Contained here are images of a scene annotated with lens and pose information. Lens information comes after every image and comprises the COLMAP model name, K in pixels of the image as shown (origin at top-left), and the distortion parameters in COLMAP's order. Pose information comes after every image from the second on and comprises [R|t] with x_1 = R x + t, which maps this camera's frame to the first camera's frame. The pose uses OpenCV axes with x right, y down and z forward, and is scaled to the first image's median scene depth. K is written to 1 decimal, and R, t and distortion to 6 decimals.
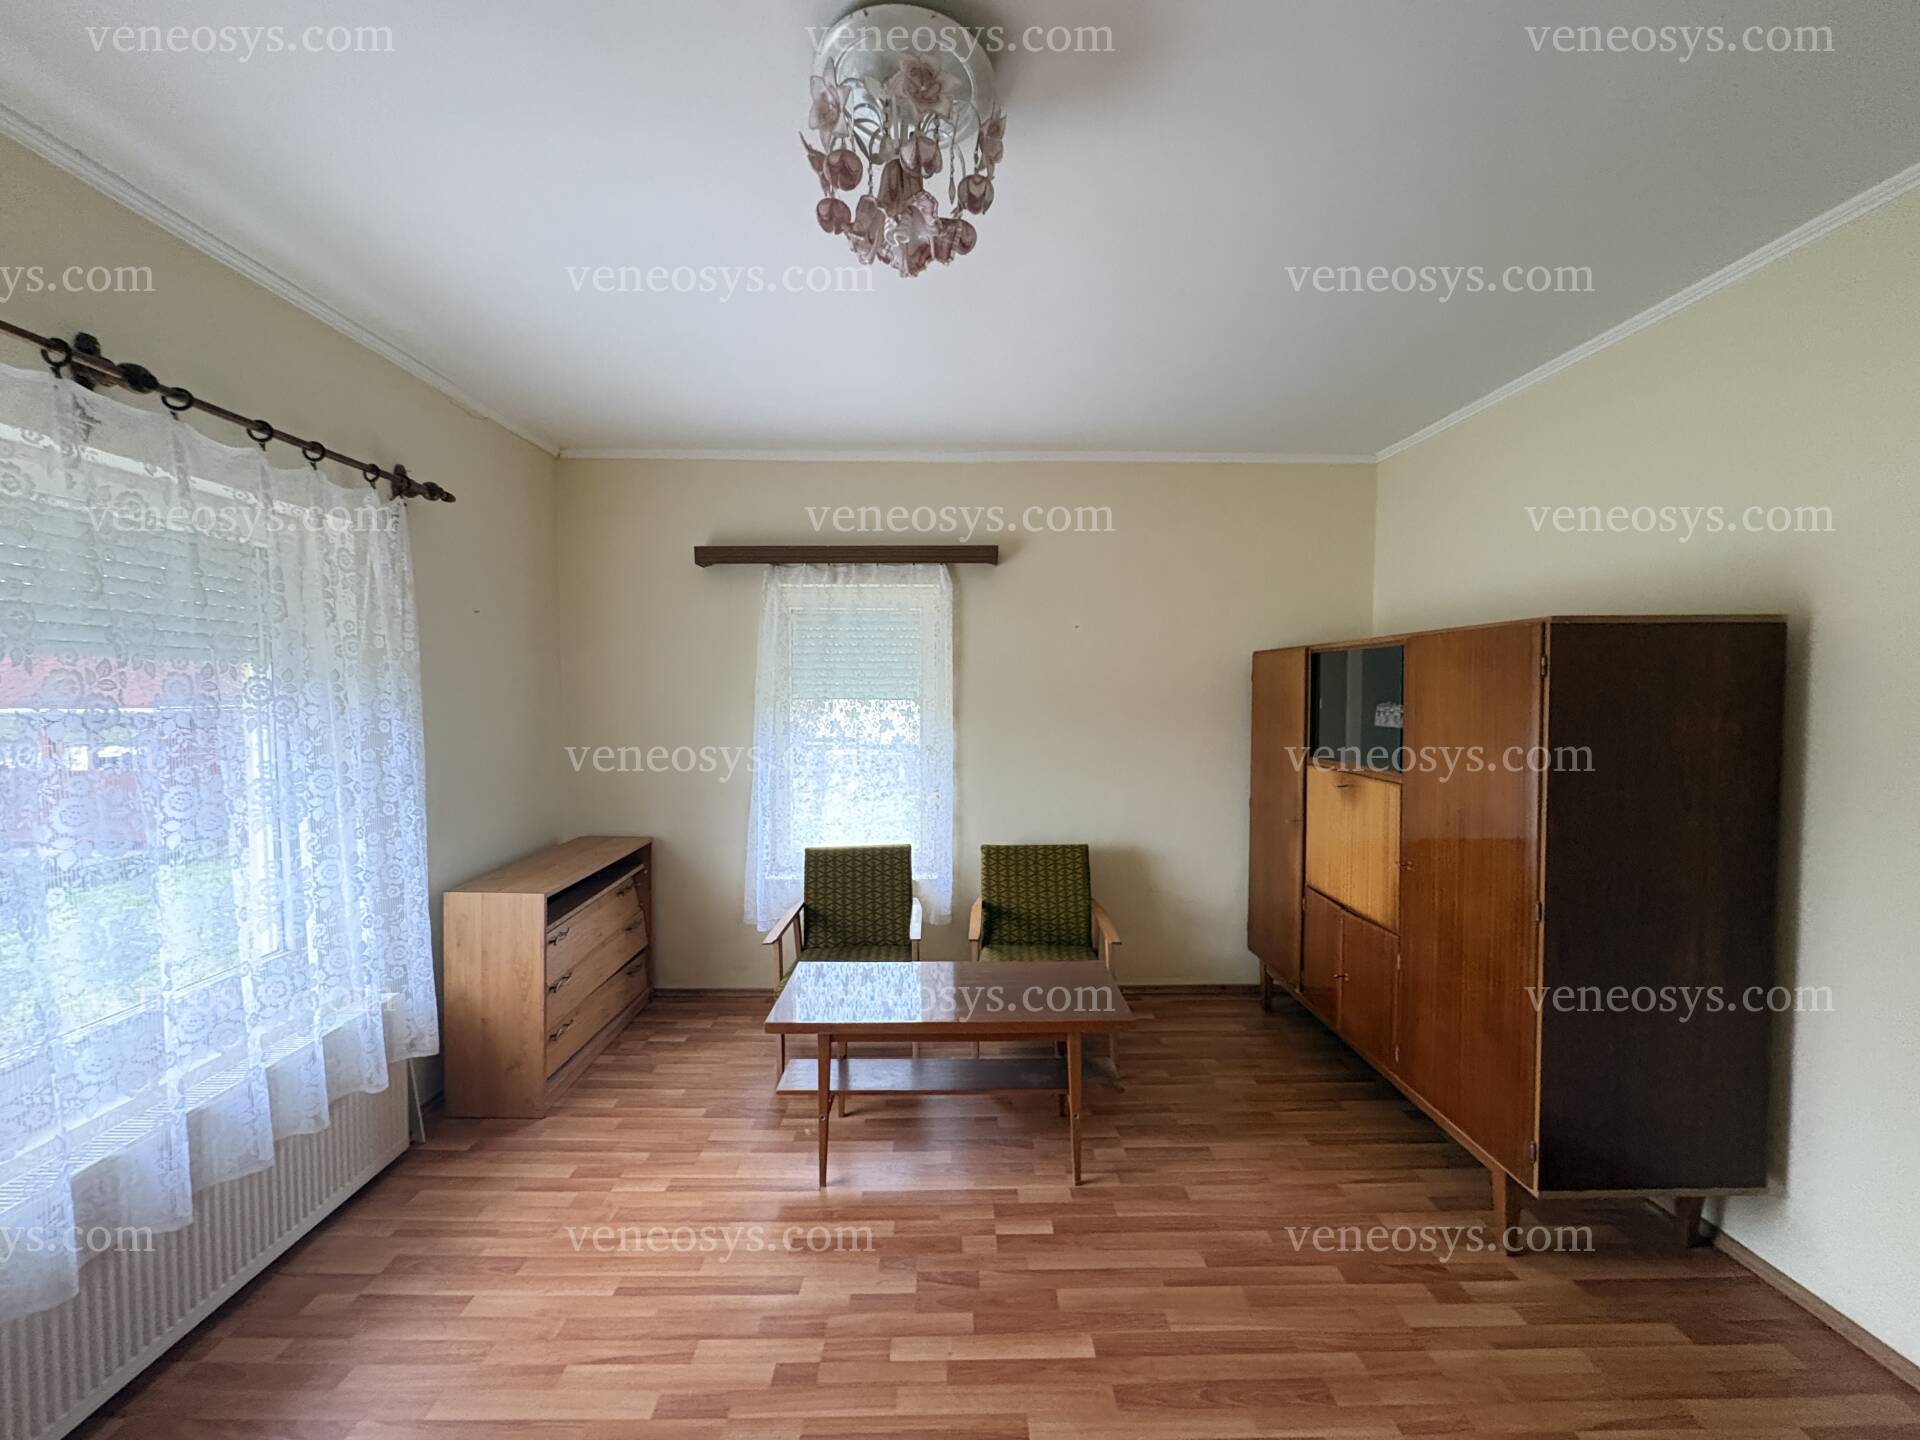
lens RADIAL K [[762.7, 0, 951.0], [0, 762.7, 724.8], [0, 0, 1]] dist [-0.000111, -0.000023]
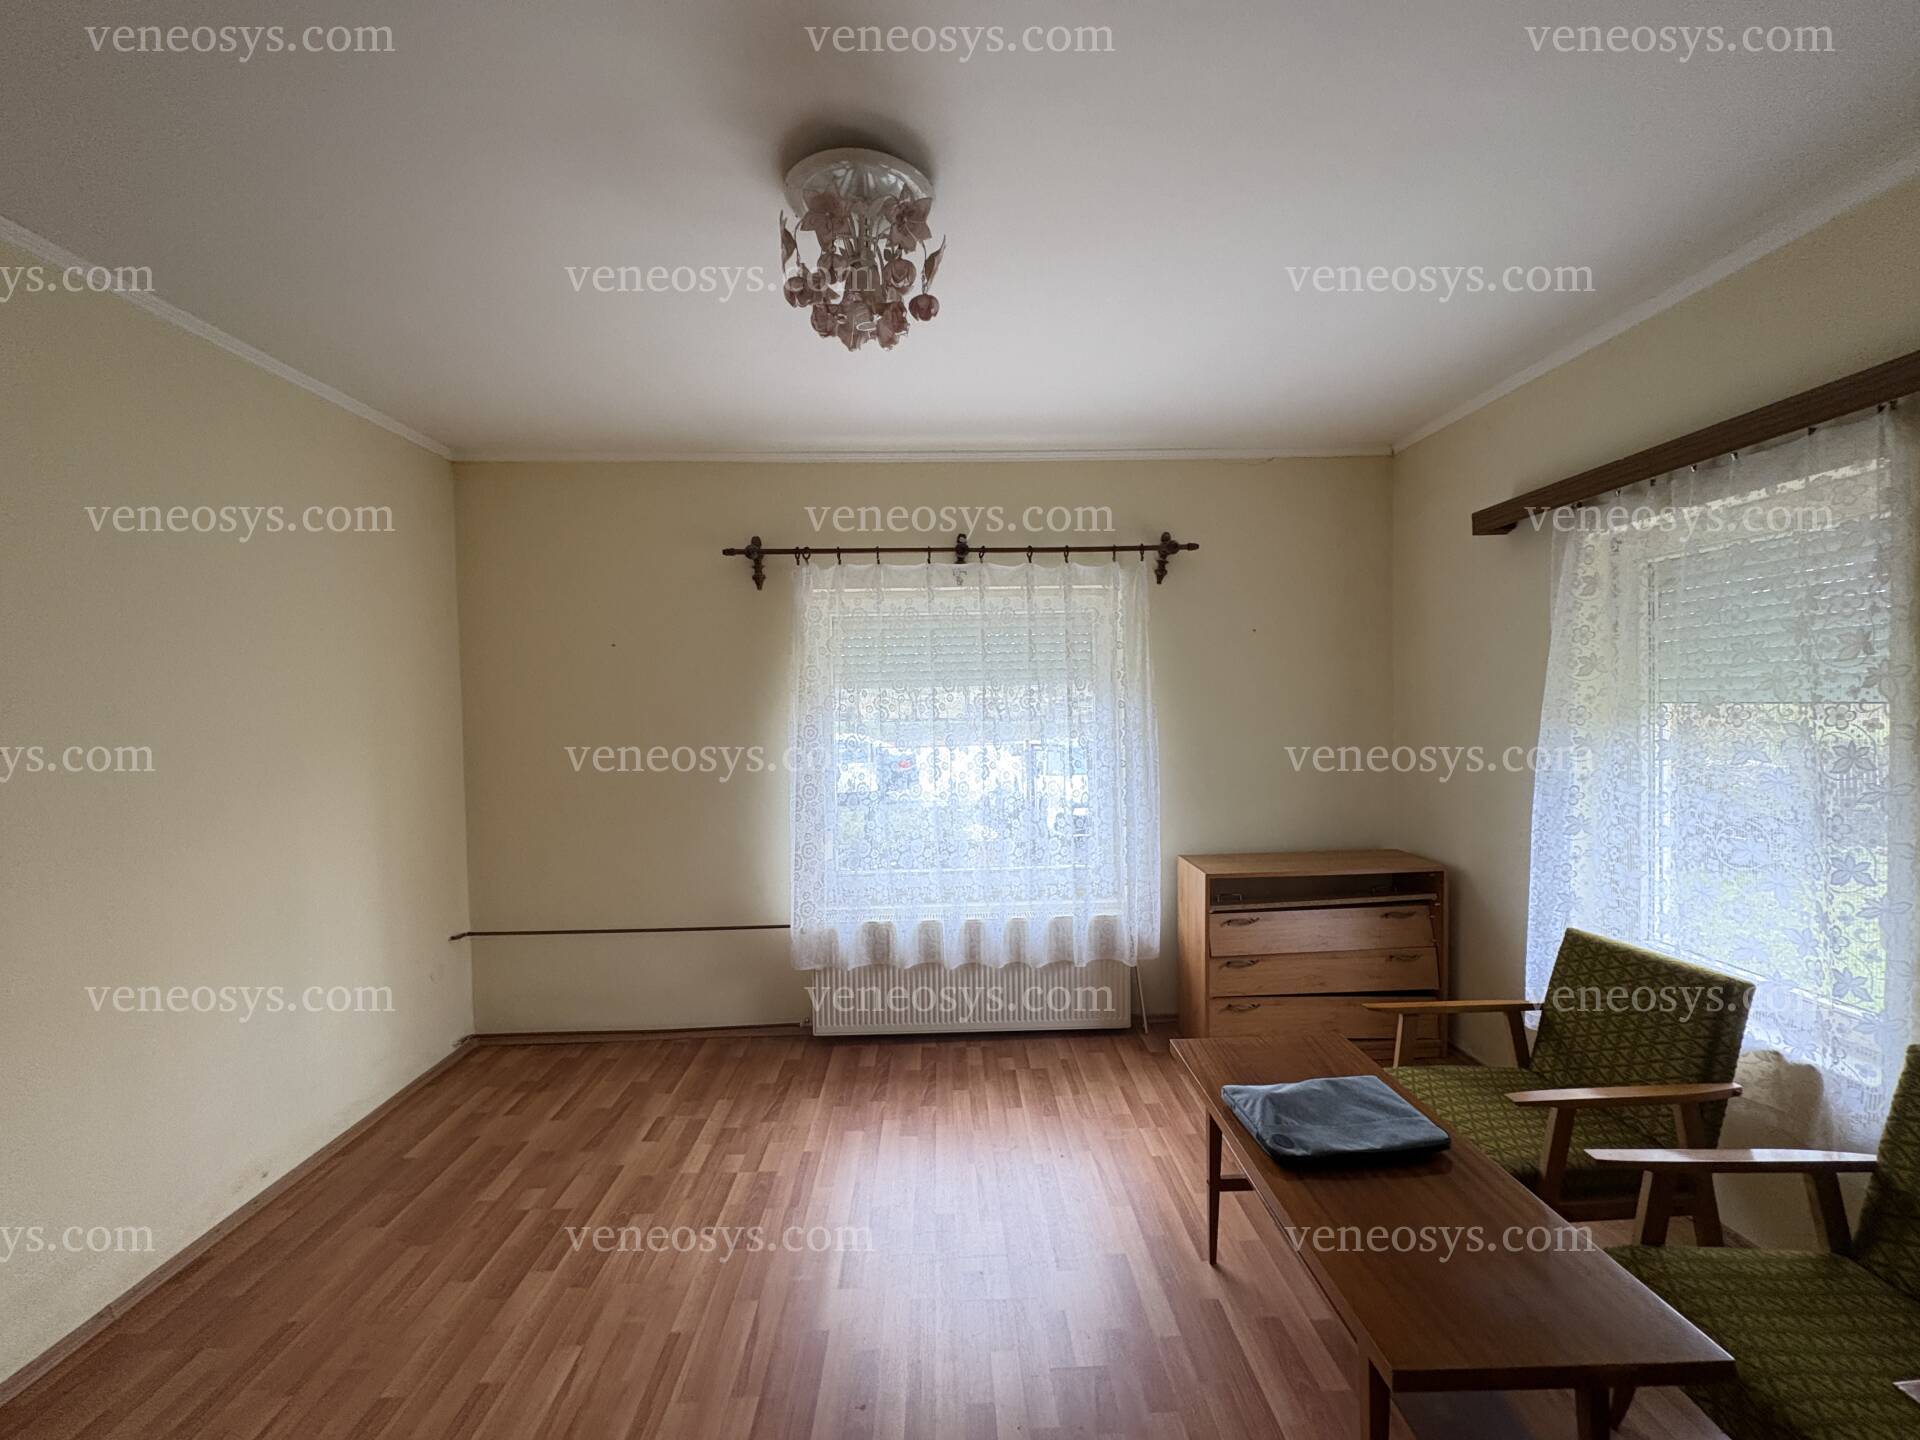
lens RADIAL K [[765.5, 0, 960.0], [0, 765.5, 720.0], [0, 0, 1]] dist [0.000254, 0.000023]
pose [[0.015859, 0.019200, -0.999690, 0.712129], [-0.030375, 0.999363, 0.018712, -0.024515], [0.999413, 0.030069, 0.016432, 0.695771]]
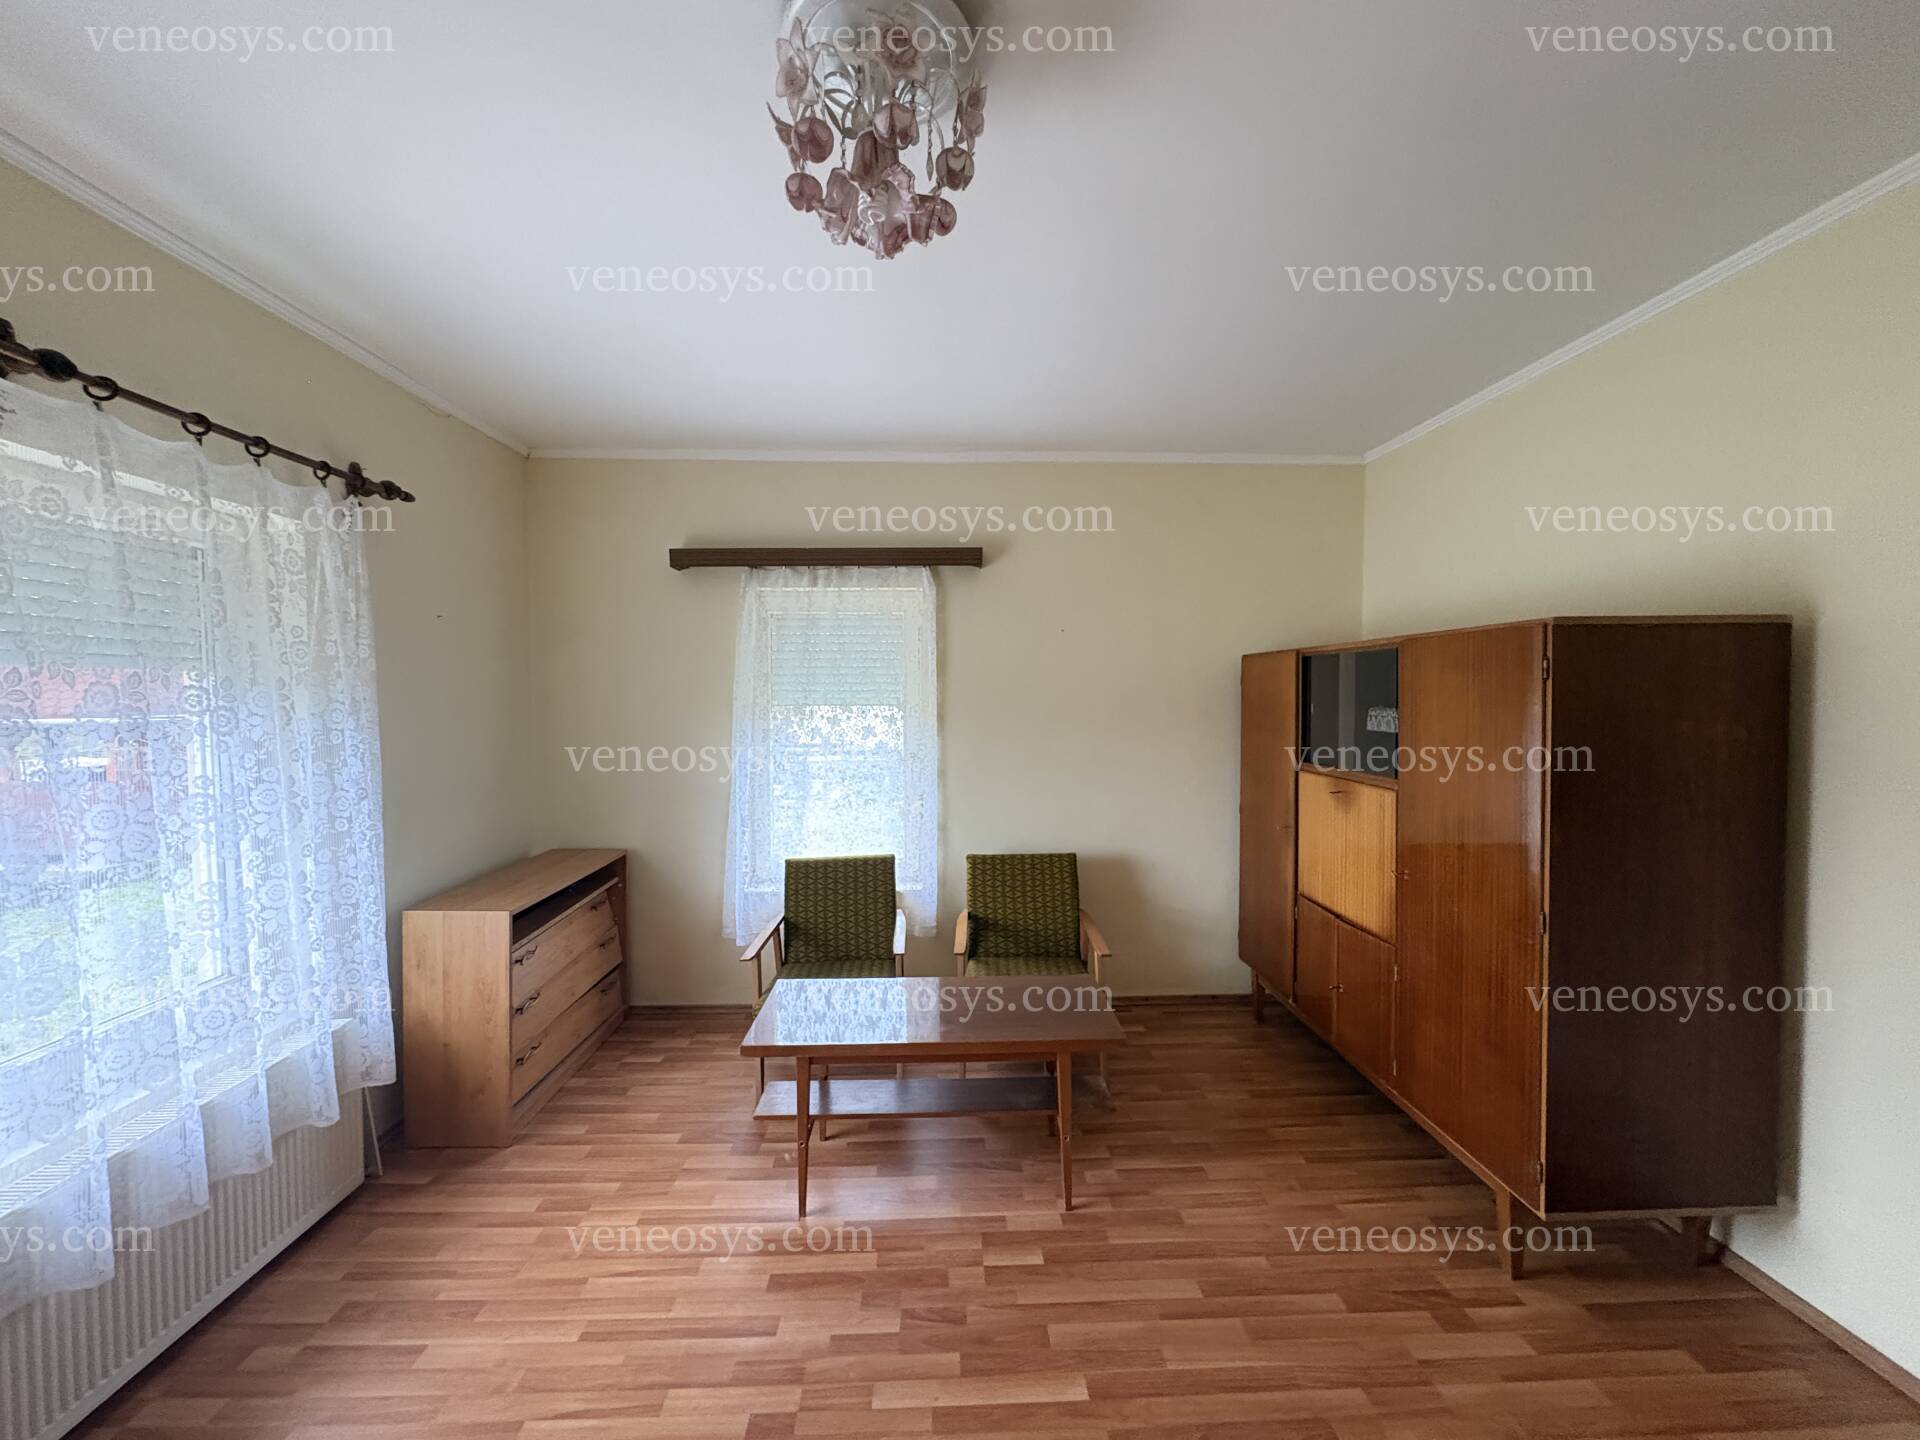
lens RADIAL K [[762.7, 0, 951.0], [0, 762.7, 724.8], [0, 0, 1]] dist [-0.000111, -0.000023]
pose [[0.999812, -0.005413, 0.018602, 0.003607], [0.005529, 0.999965, -0.006219, -0.003478], [-0.018568, 0.006321, 0.999808, 0.038581]]
